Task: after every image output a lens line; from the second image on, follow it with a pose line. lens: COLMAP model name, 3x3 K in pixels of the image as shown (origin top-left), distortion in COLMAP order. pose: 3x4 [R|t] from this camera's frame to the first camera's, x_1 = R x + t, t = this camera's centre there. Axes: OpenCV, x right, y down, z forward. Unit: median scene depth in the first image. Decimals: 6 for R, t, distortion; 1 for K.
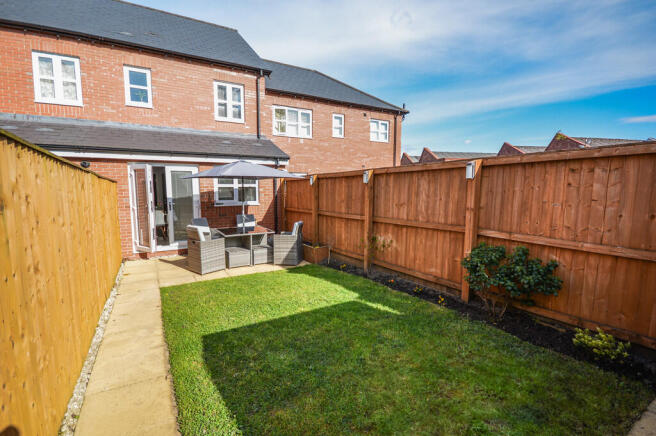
lens RADIAL K [[302.1, 0, 328.0], [0, 302.1, 218.0], [0, 0, 1]] dist [0.001532, 0.000031]
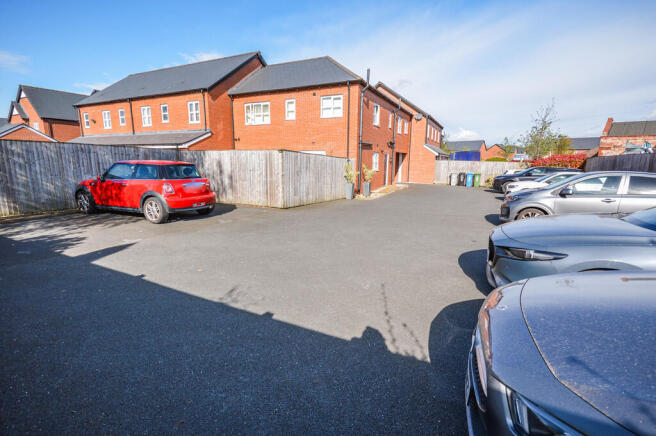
lens RADIAL K [[302.1, 0, 328.0], [0, 302.1, 218.0], [0, 0, 1]] dist [0.001532, 0.000031]
pose [[0.543420, 0.158811, -0.824302, 1.433062], [-0.099869, 0.987199, 0.124357, -0.061574], [0.833499, 0.014745, 0.552324, 0.595891]]
